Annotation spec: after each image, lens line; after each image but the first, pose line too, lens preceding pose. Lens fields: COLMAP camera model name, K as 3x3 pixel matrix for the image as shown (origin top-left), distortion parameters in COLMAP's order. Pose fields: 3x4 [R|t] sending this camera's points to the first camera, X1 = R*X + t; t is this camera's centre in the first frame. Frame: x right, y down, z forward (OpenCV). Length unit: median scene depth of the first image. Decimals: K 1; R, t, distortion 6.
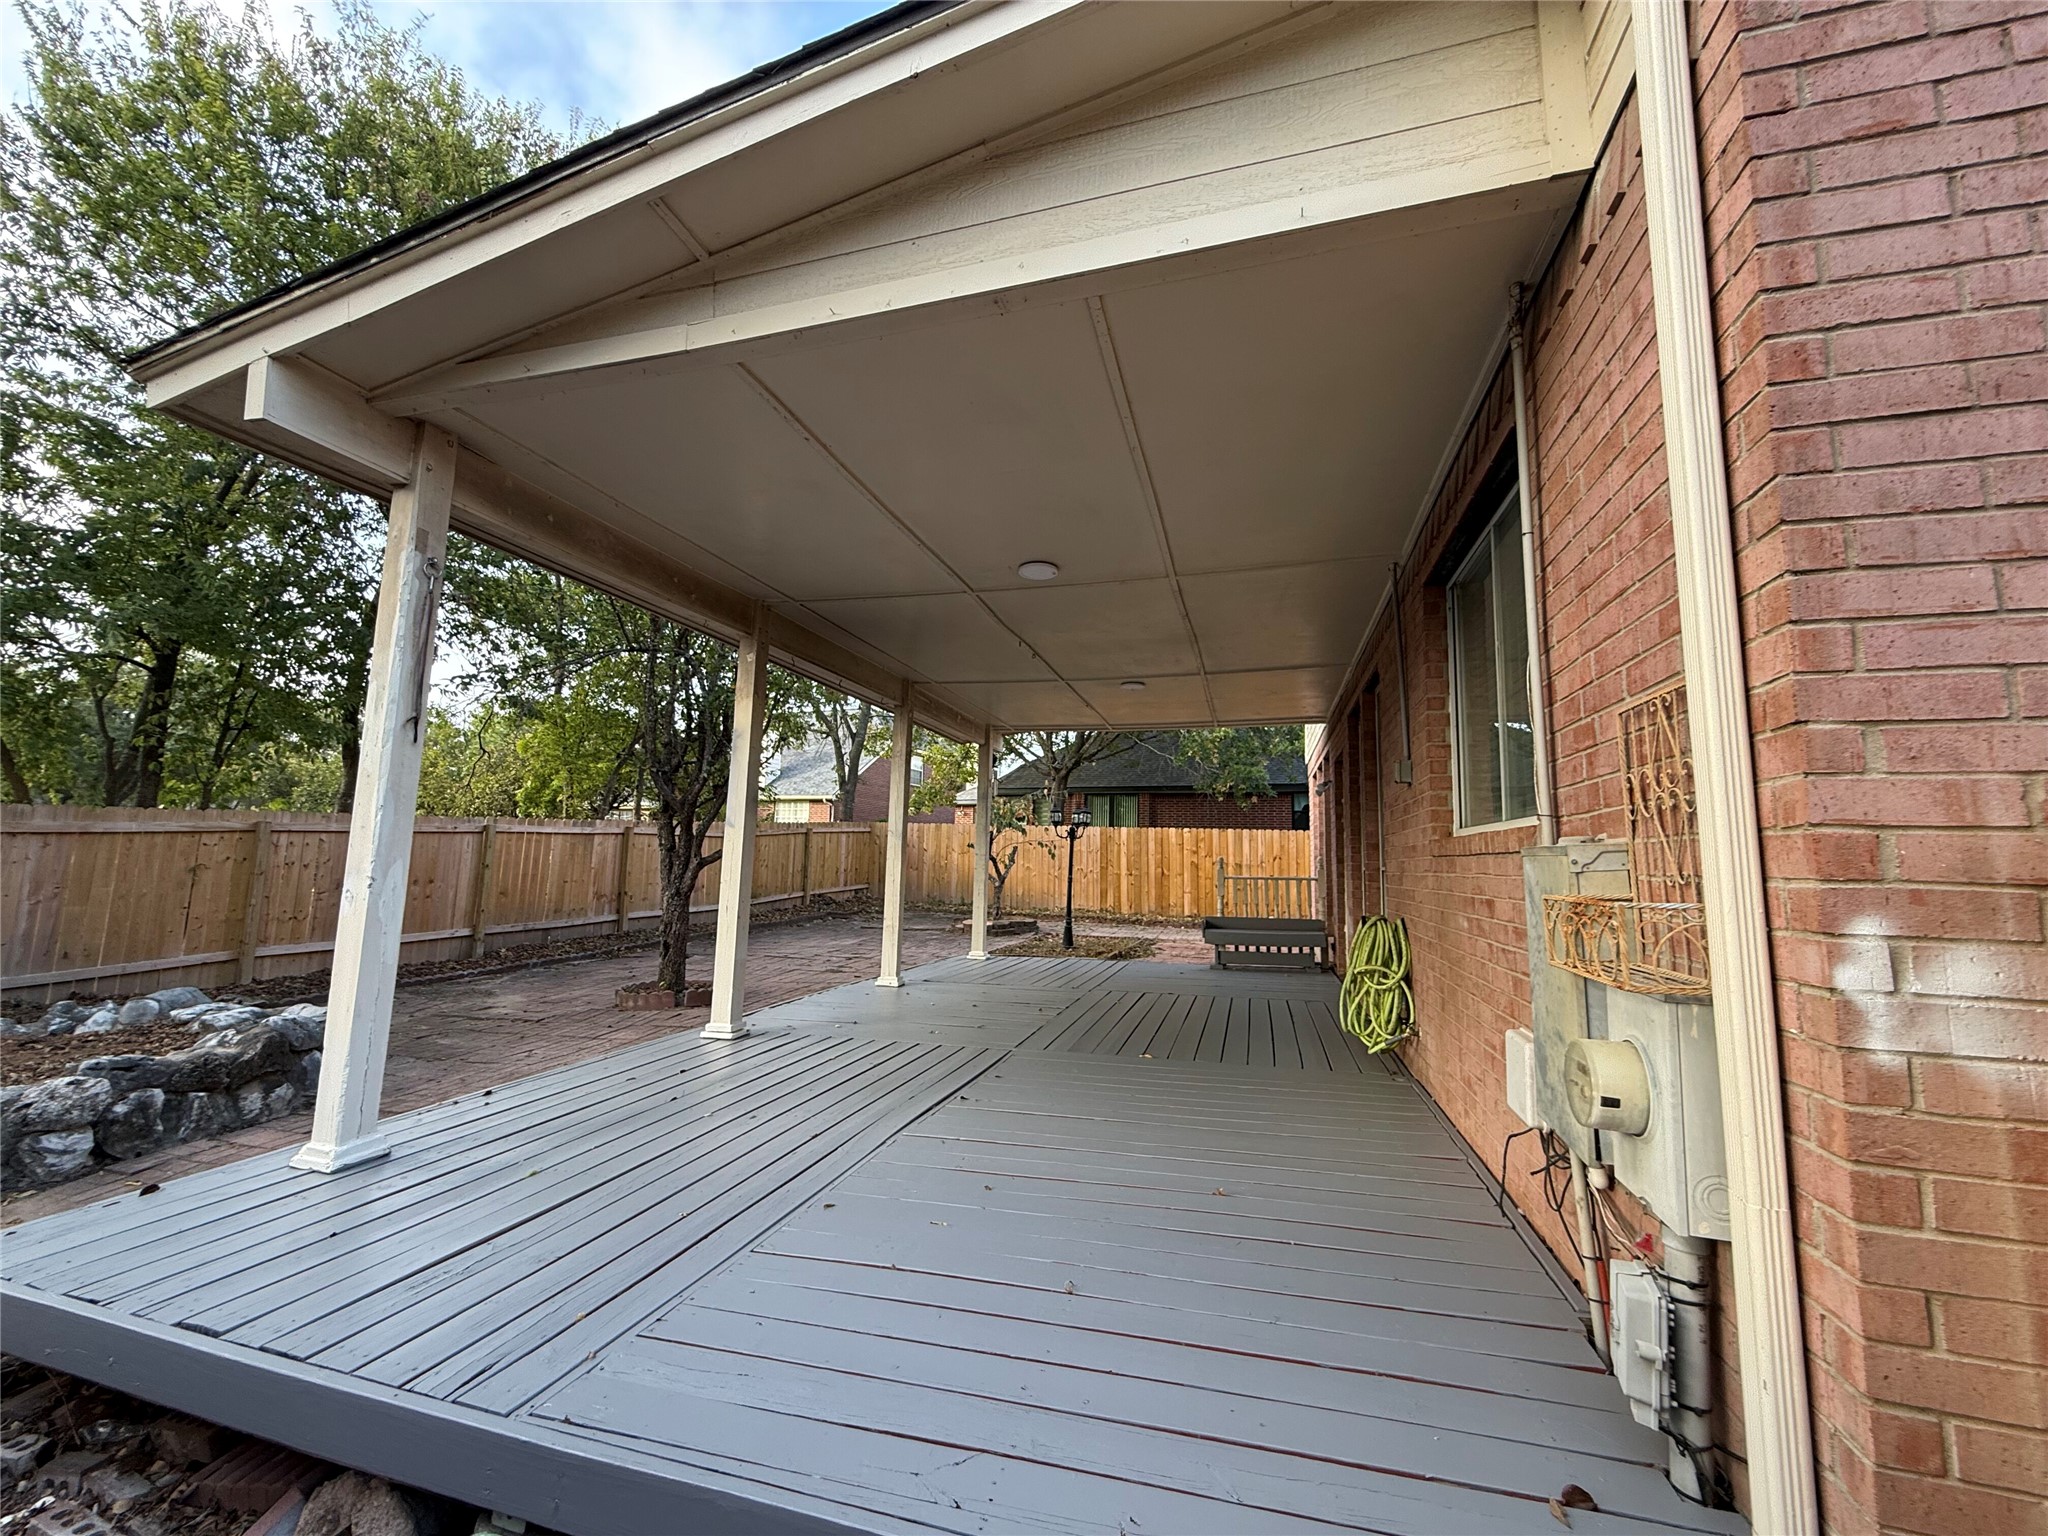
lens RADIAL K [[820.2, 0, 1025.5], [0, 820.2, 762.2], [0, 0, 1]] dist [-0.001539, 0.001018]
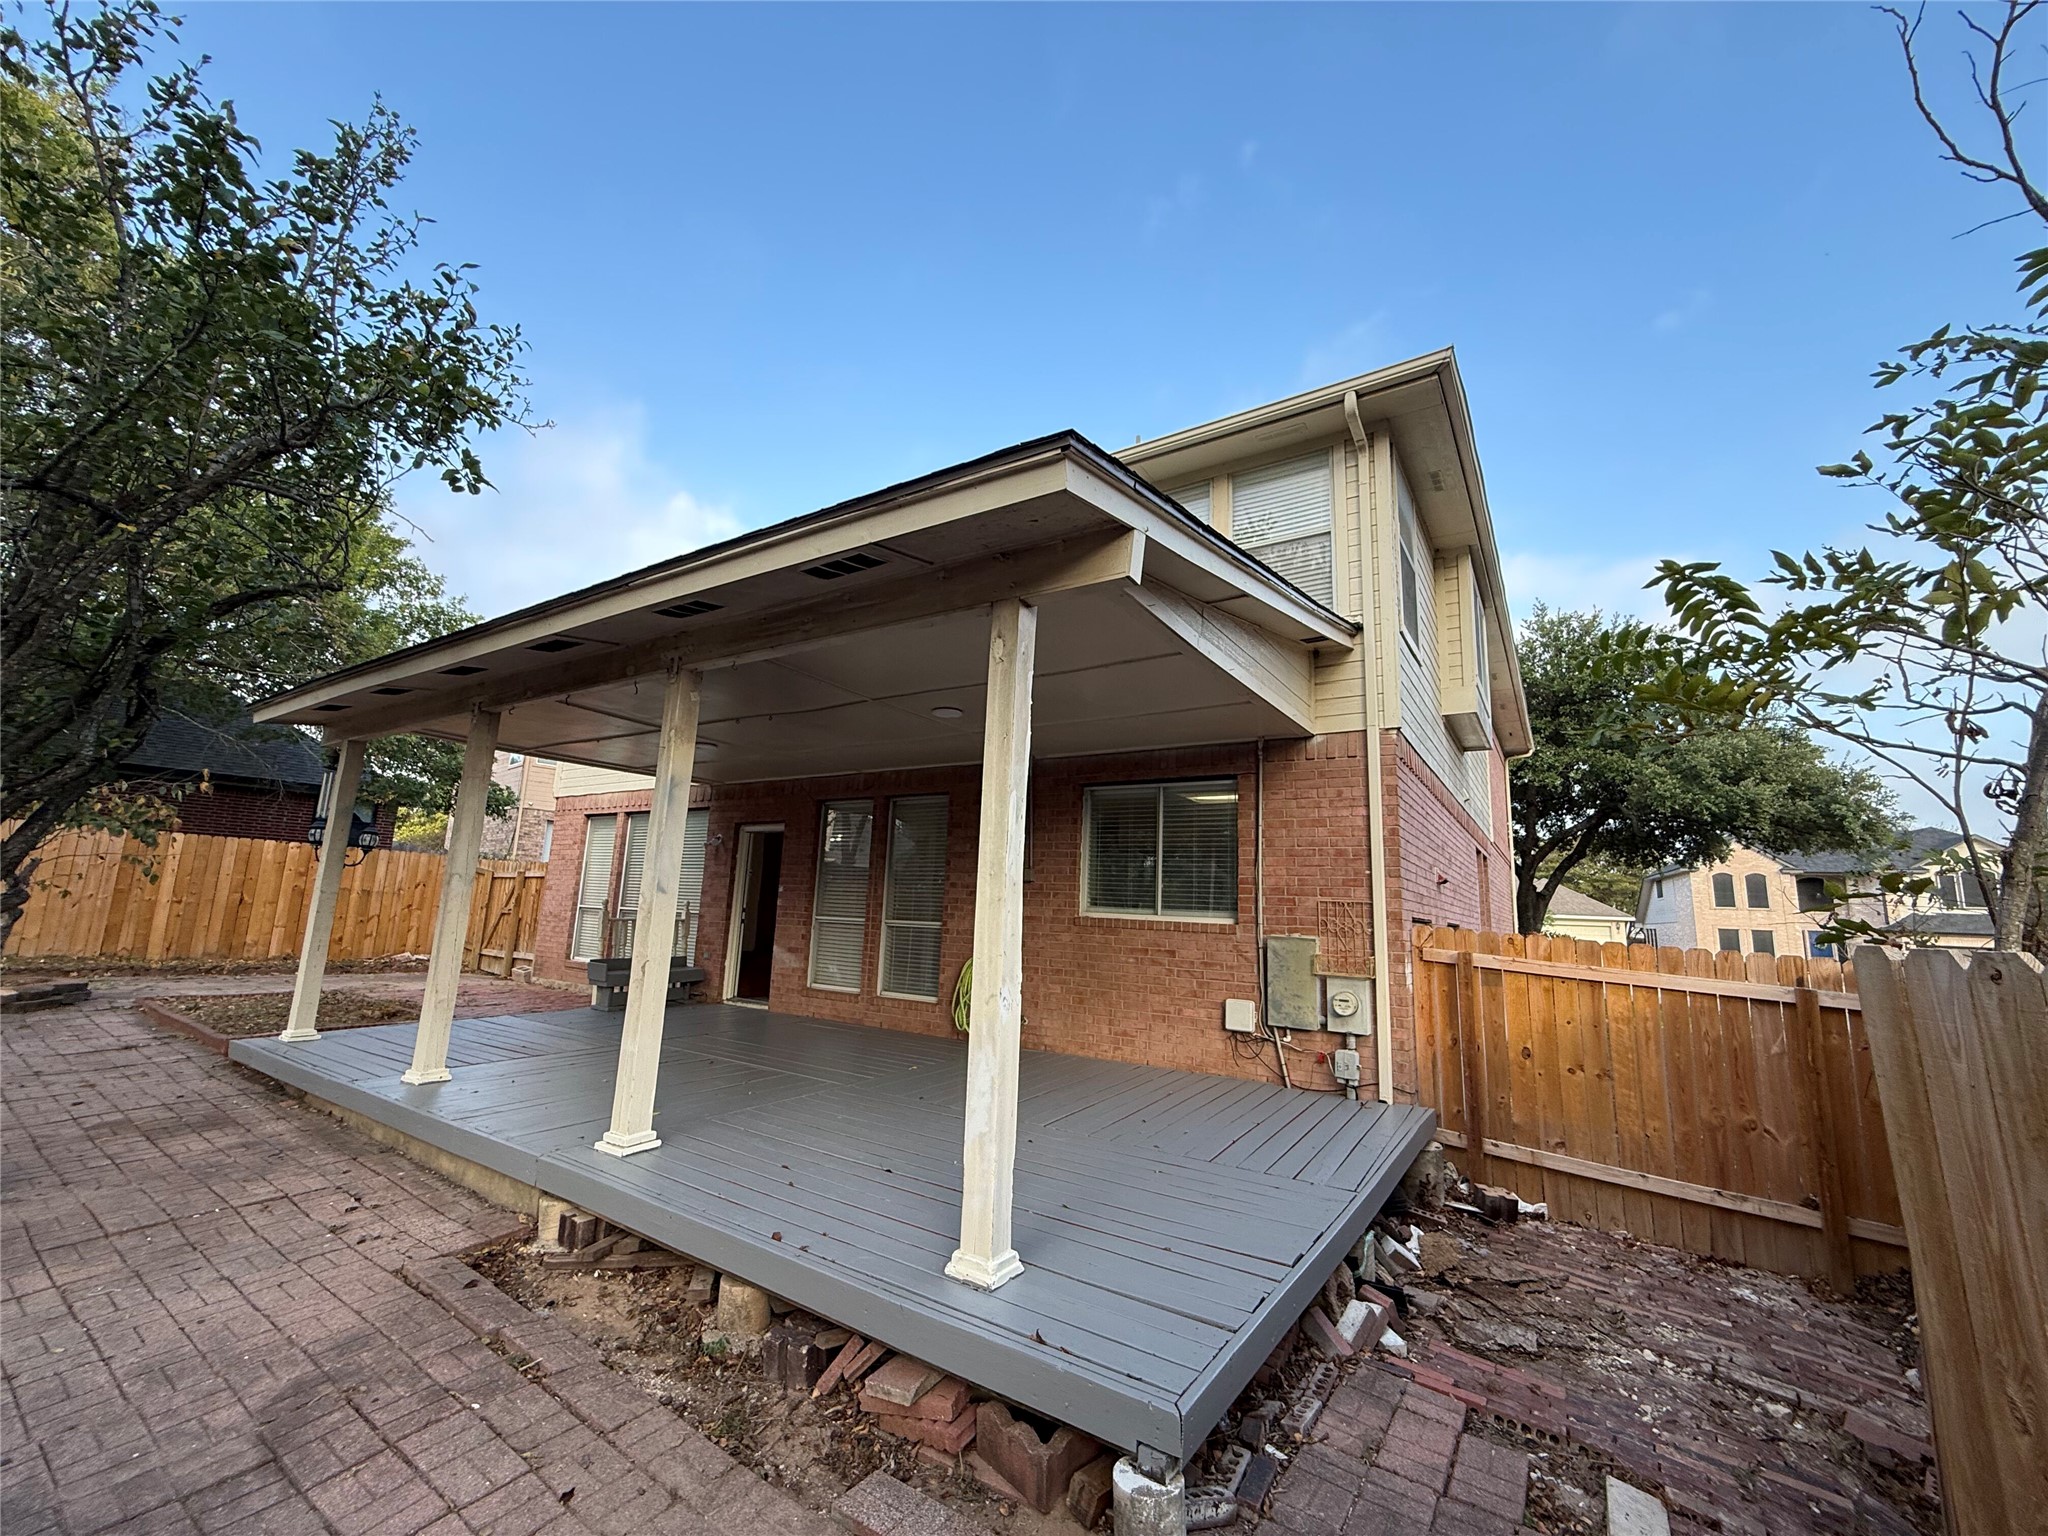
lens RADIAL K [[820.2, 0, 1017.6], [0, 820.2, 764.8], [0, 0, 1]] dist [-0.001539, 0.001018]
pose [[0.306254, 0.159578, 0.938479, -0.336417], [-0.151162, 0.981493, -0.117563, -0.002904], [-0.939872, -0.105858, 0.324708, 0.123440]]
